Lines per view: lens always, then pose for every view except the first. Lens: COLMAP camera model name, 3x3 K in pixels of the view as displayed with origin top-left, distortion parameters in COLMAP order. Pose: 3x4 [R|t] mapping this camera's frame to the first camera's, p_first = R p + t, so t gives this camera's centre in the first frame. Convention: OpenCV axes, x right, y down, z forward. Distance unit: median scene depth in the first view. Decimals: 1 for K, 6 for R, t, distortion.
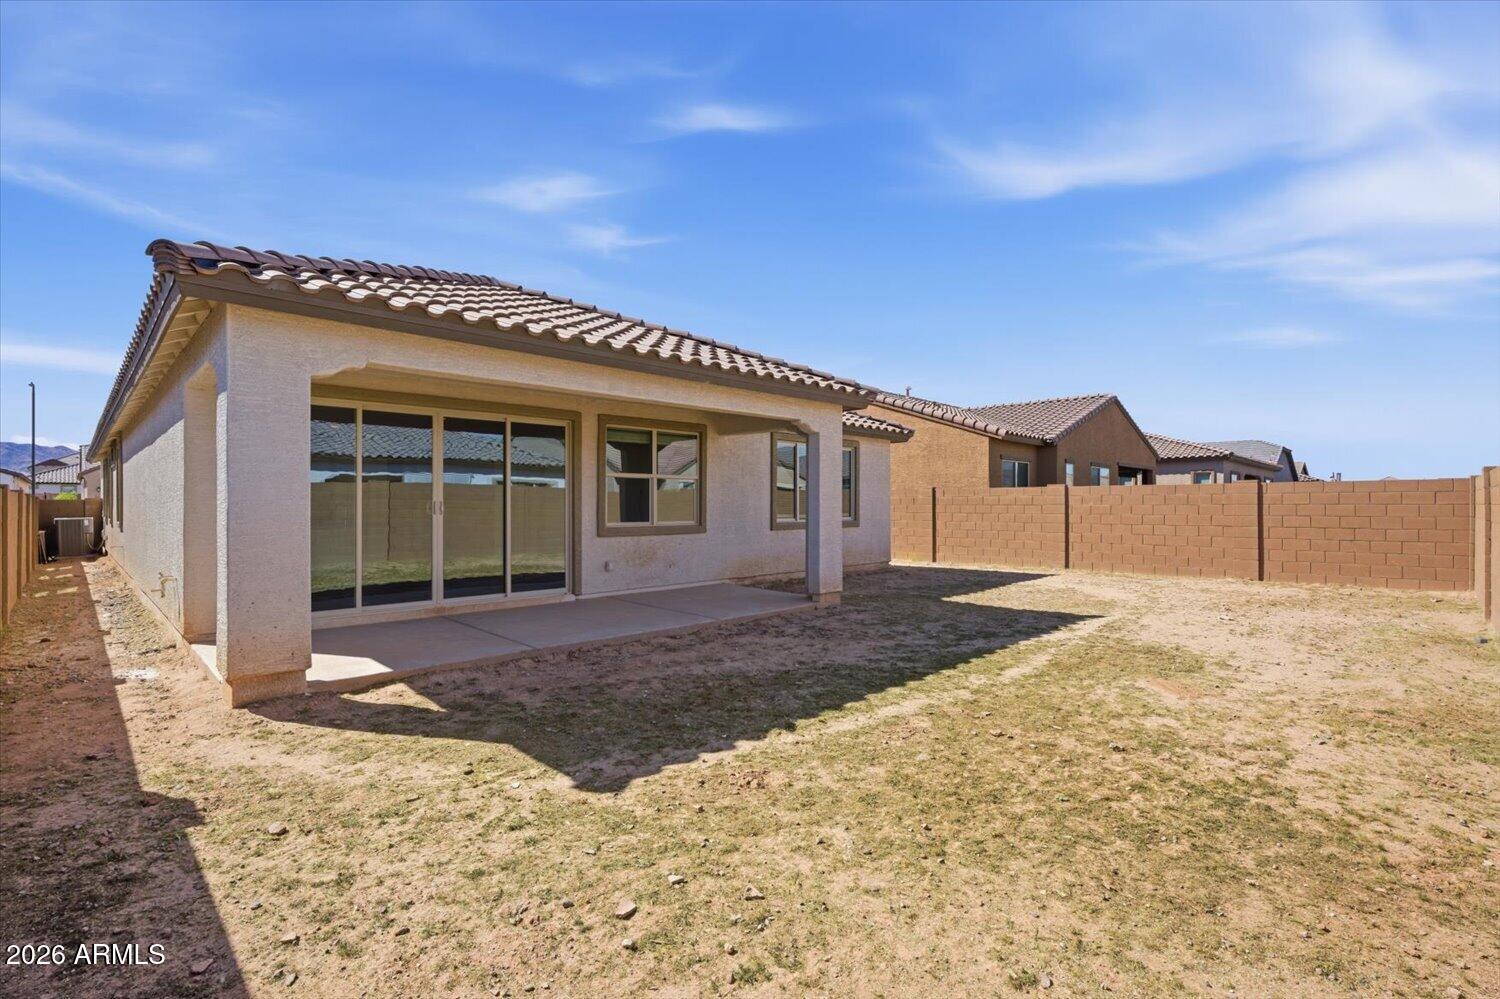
lens RADIAL K [[679.8, 0, 752.8], [0, 679.8, 496.0], [0, 0, 1]] dist [-0.003225, -0.000814]
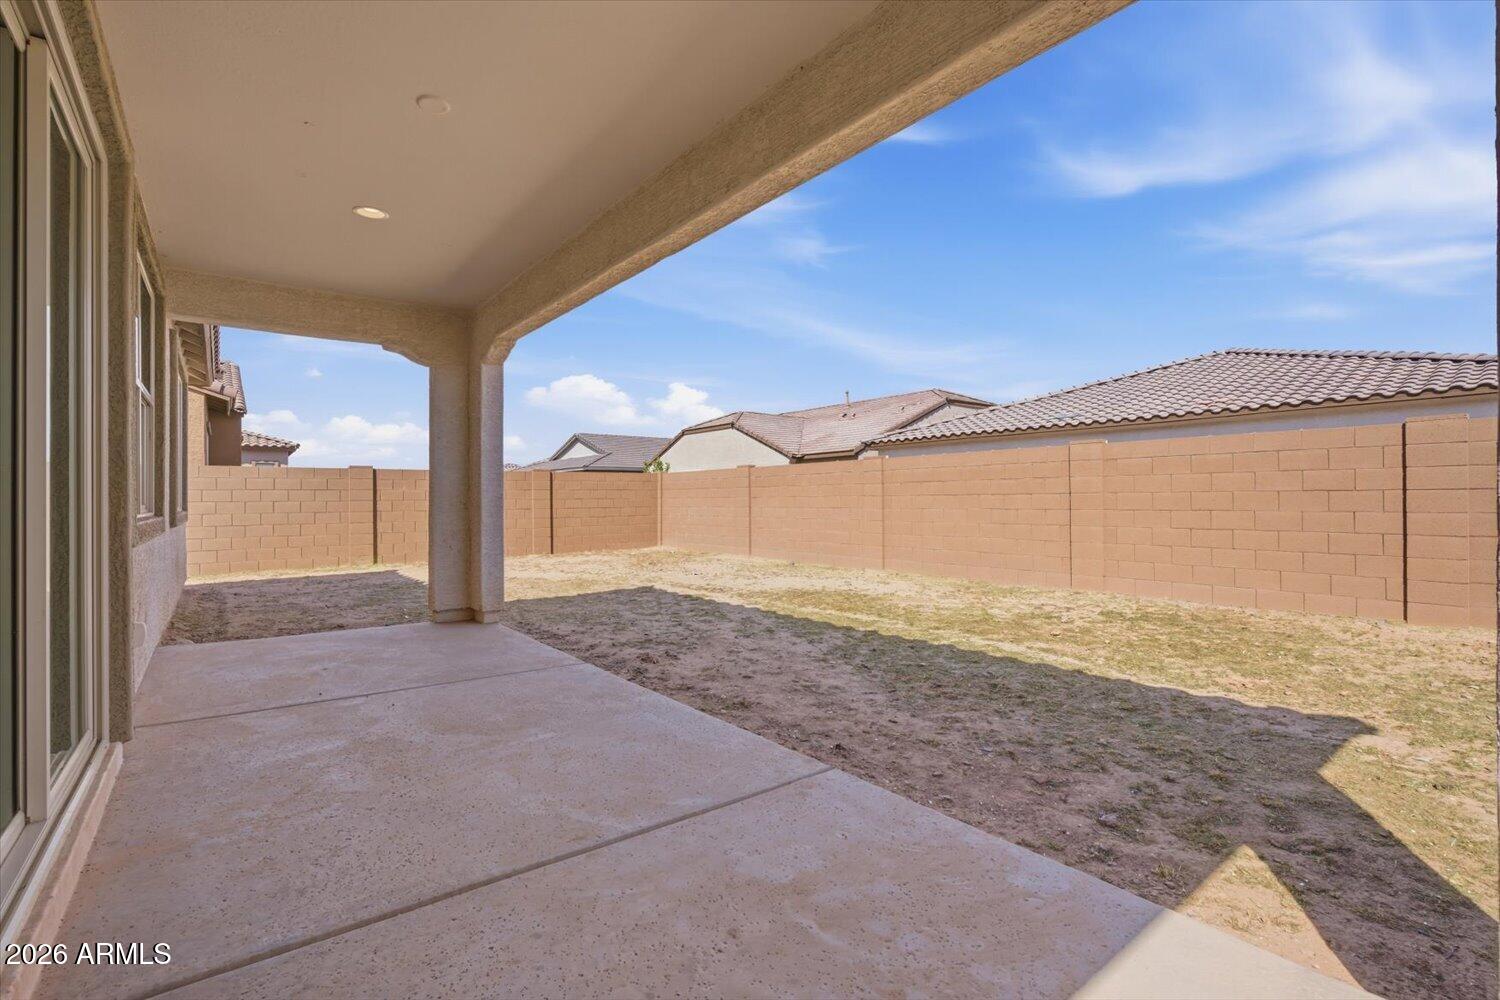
lens RADIAL K [[679.8, 0, 752.8], [0, 679.8, 496.5], [0, 0, 1]] dist [-0.003225, -0.000814]
pose [[0.125146, 0.002880, 0.992134, -0.870091], [-0.000338, 0.999996, -0.002861, 0.062804], [-0.992138, 0.000023, 0.125147, 1.152908]]
